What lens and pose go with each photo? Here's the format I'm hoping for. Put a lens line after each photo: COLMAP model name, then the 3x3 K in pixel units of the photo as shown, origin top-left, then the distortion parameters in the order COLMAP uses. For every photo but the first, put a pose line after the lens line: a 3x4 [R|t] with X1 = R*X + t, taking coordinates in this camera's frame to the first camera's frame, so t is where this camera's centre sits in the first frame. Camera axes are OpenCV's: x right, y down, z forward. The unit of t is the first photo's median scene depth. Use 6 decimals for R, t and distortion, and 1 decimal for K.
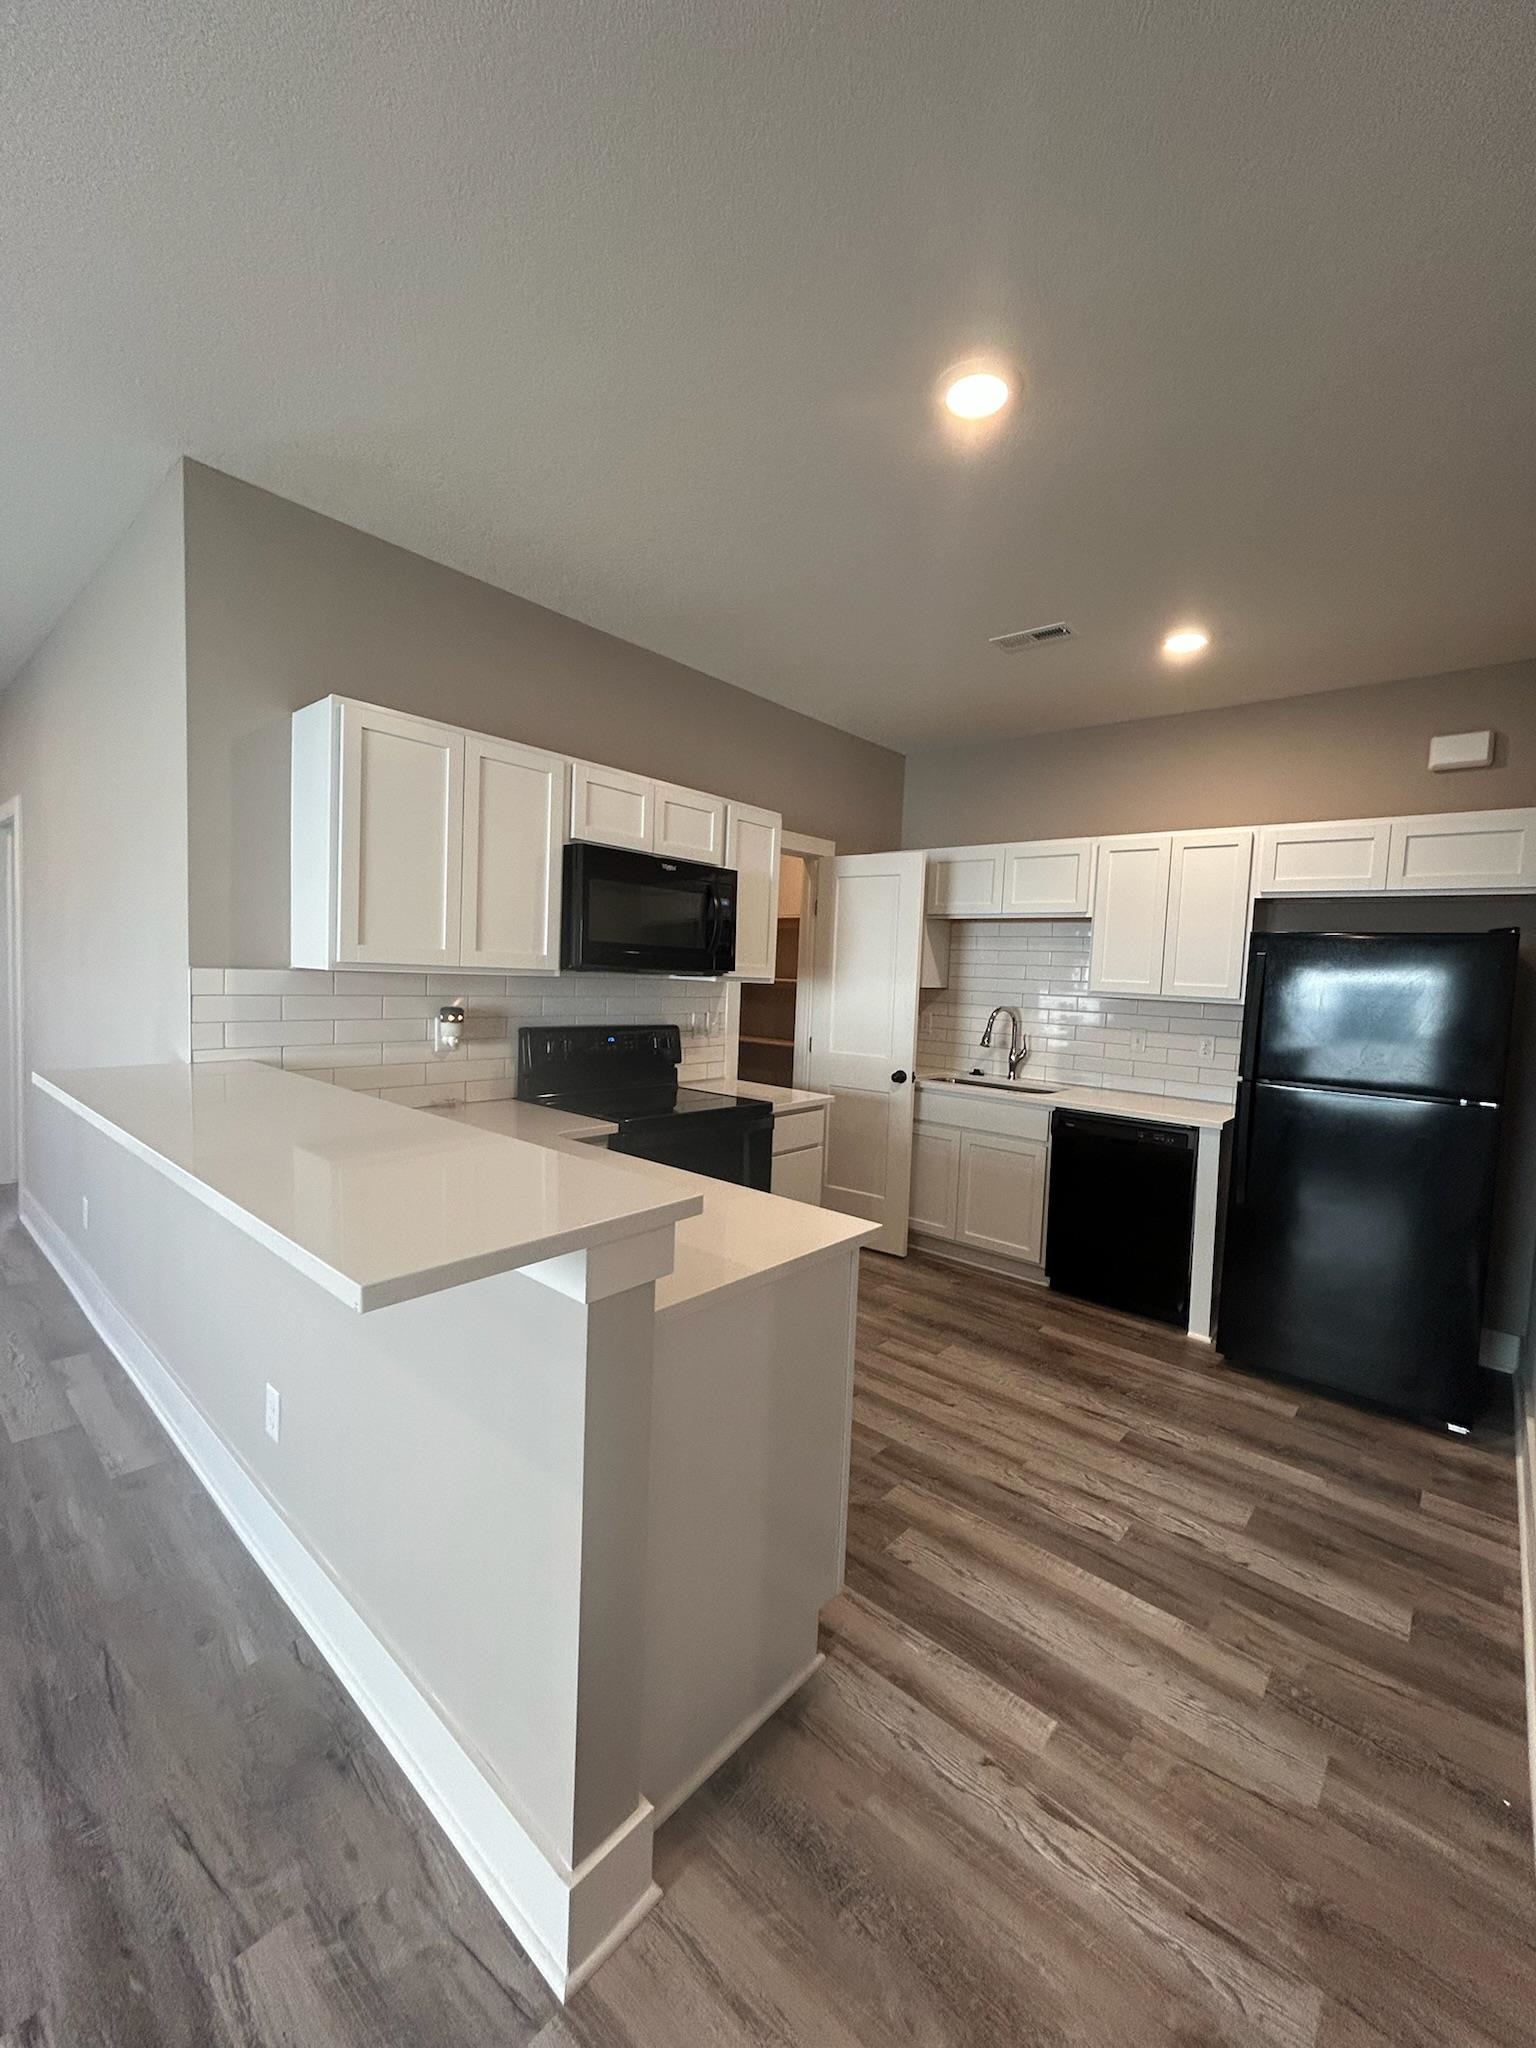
lens RADIAL K [[826.4, 0, 774.5], [0, 826.4, 1019.2], [0, 0, 1]] dist [-0.000783, -0.000008]
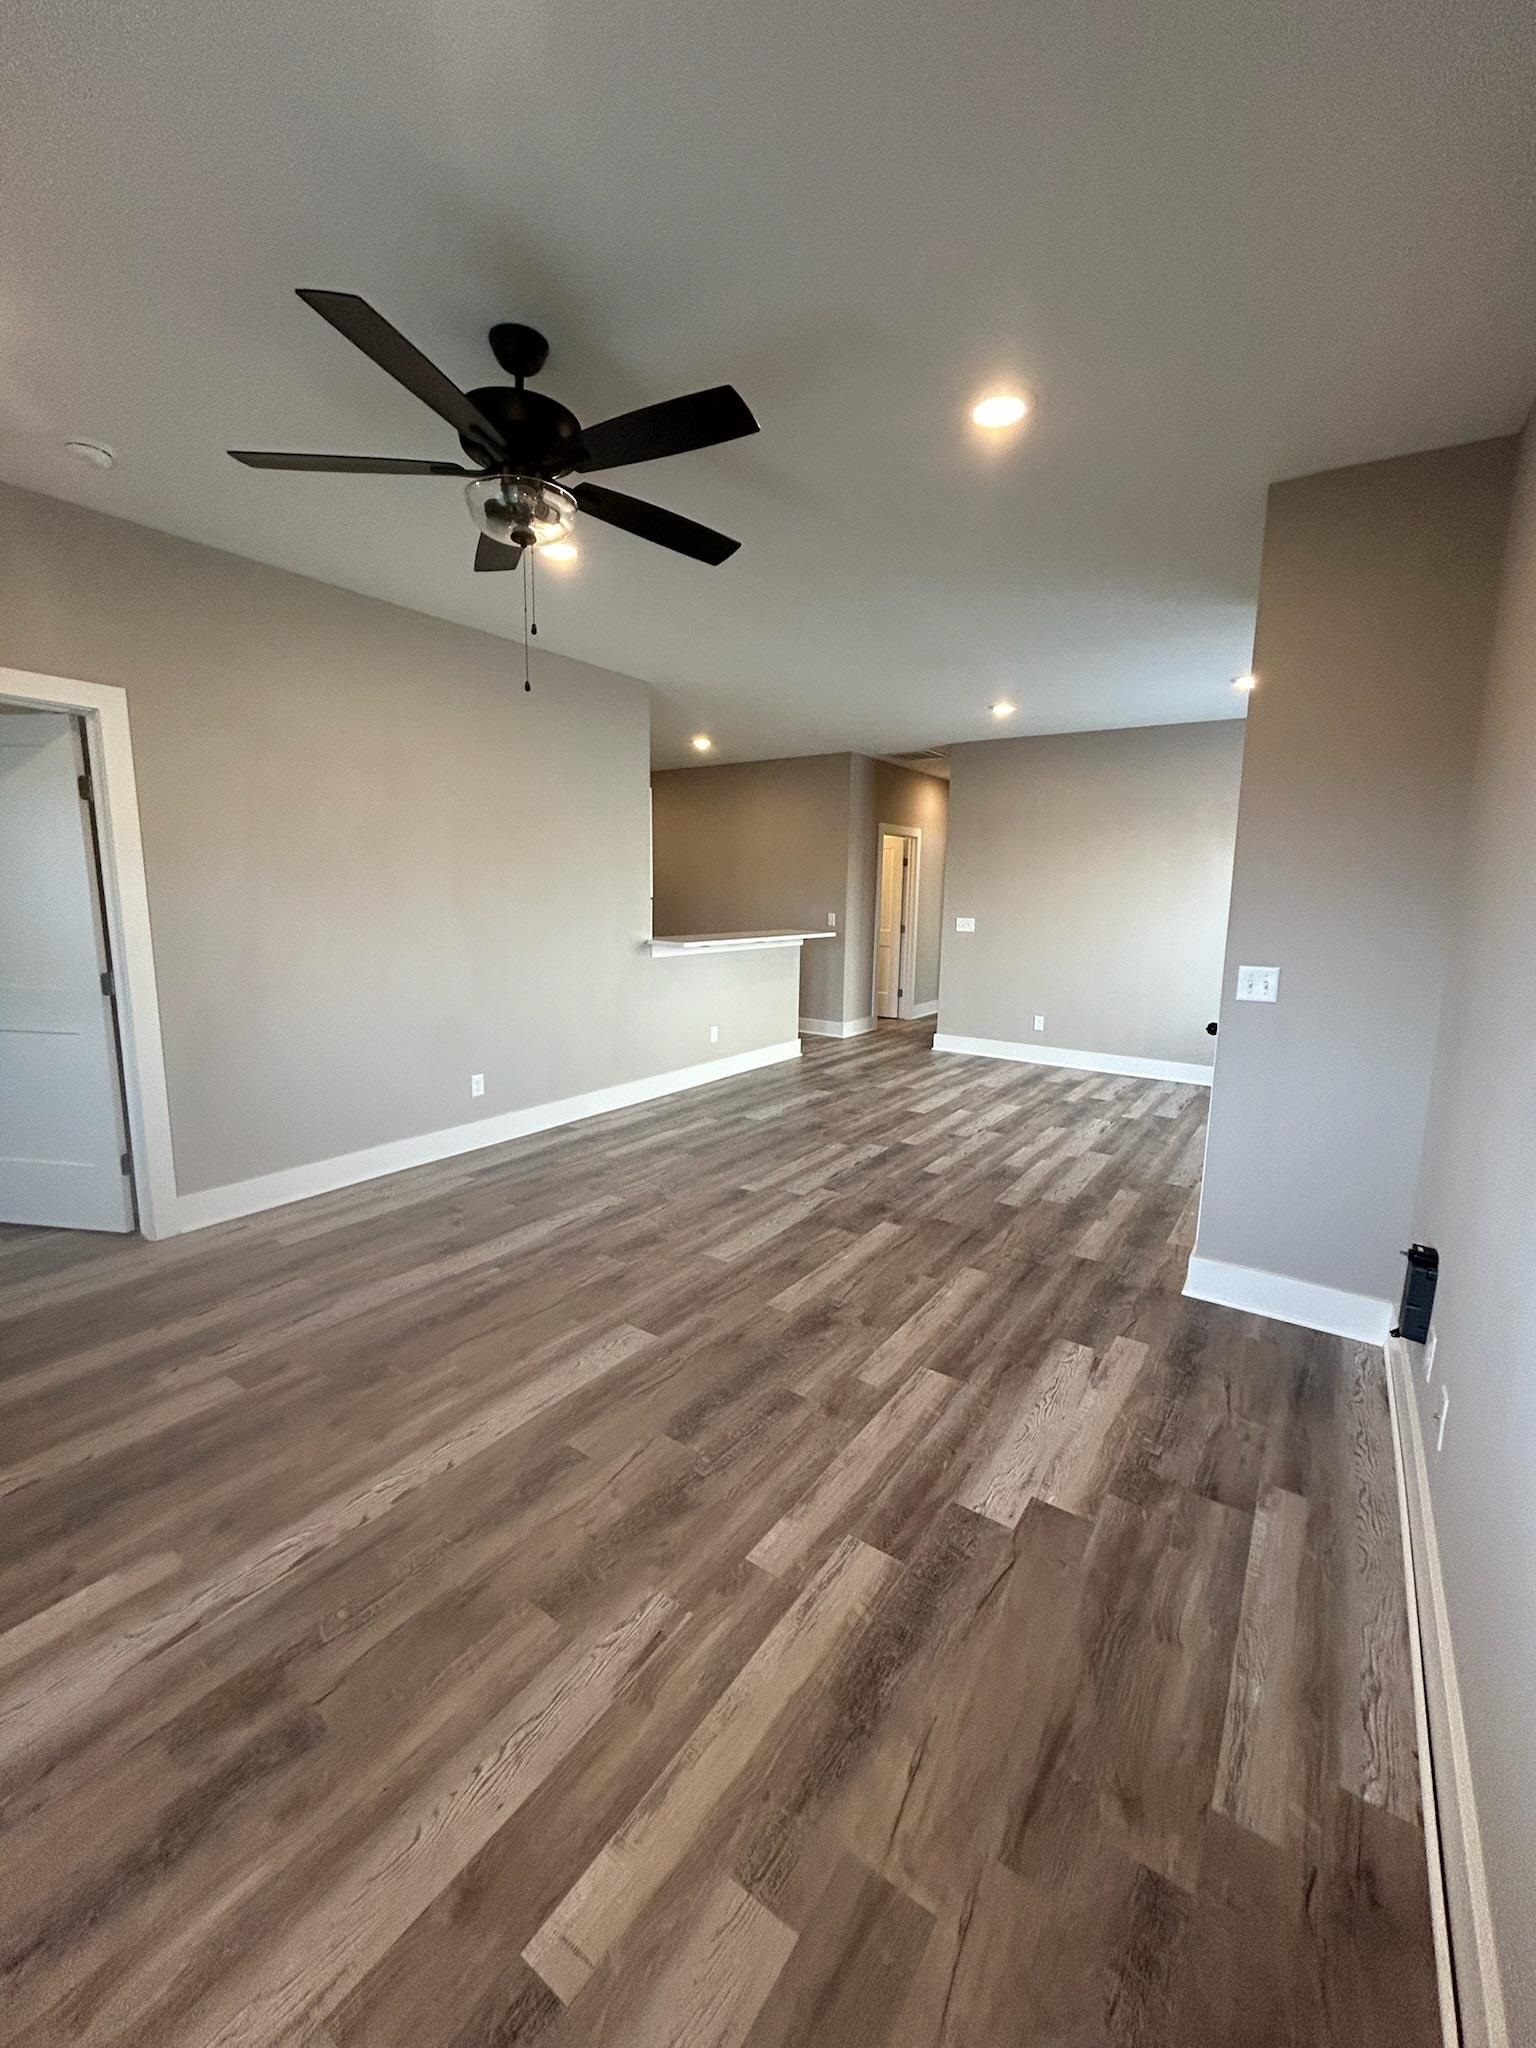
lens RADIAL K [[826.4, 0, 774.5], [0, 826.4, 1019.2], [0, 0, 1]] dist [-0.000783, -0.000008]
pose [[-0.112244, -0.198737, 0.973604, -2.305282], [0.037350, 0.978260, 0.203993, -0.146251], [-0.992978, 0.059261, -0.102381, 0.662892]]
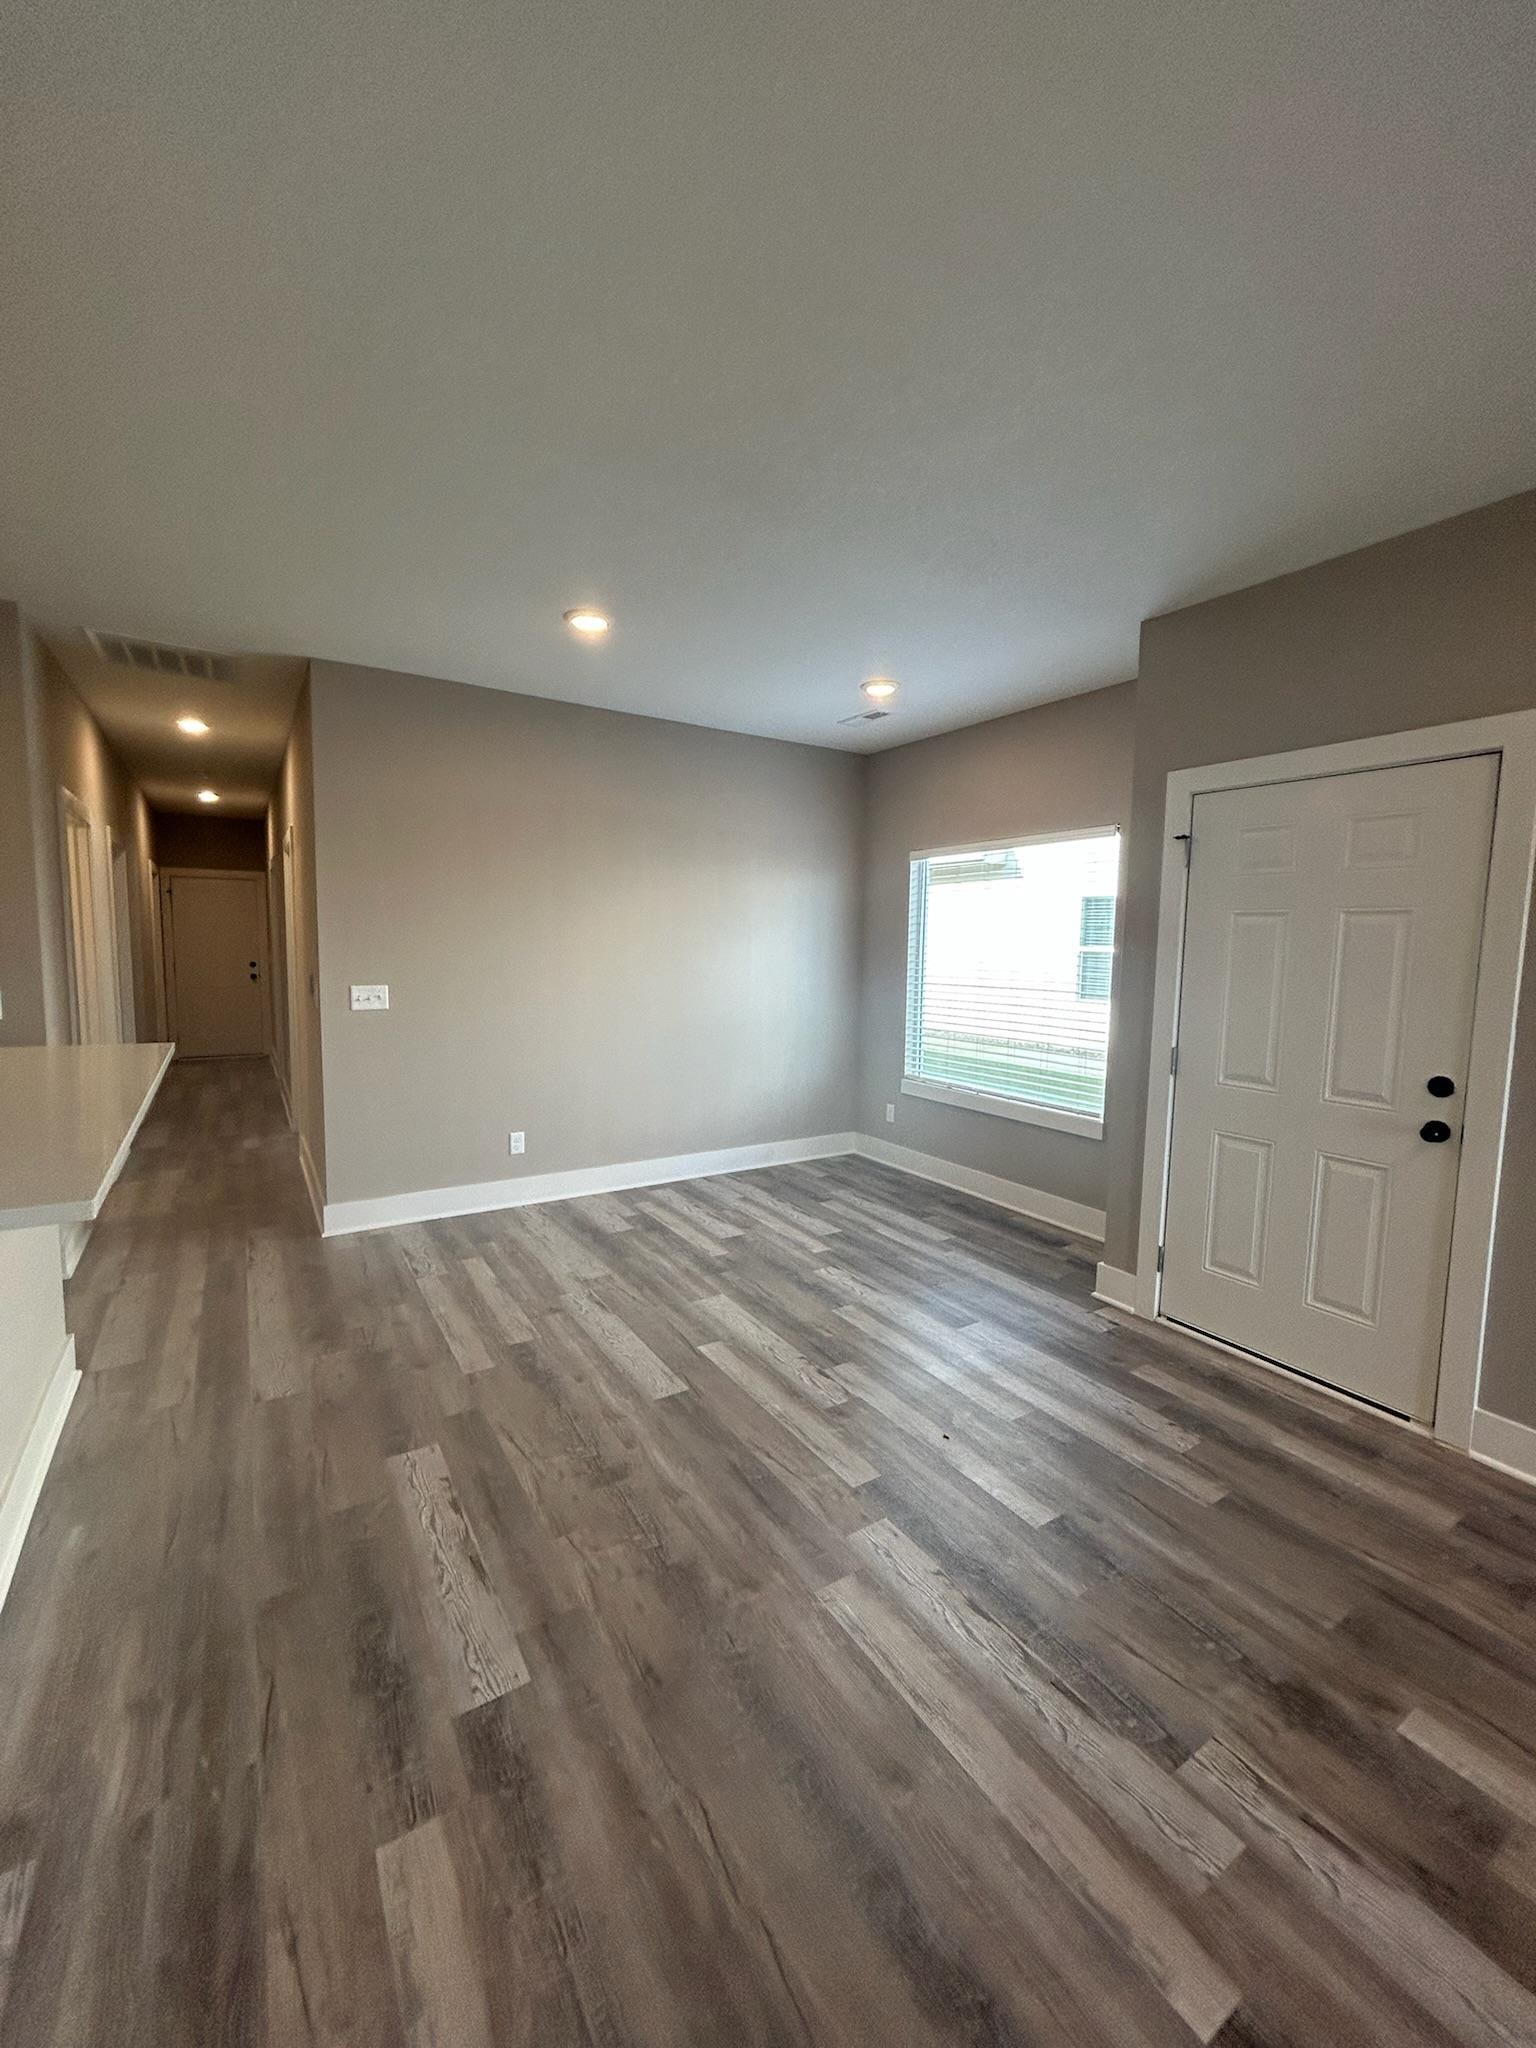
lens RADIAL K [[826.4, 0, 774.5], [0, 826.4, 1019.2], [0, 0, 1]] dist [-0.000783, -0.000008]
pose [[-0.959857, -0.086542, 0.266806, -0.988896], [-0.043366, 0.985562, 0.163665, -0.115759], [-0.277118, 0.145524, -0.949752, 0.923557]]
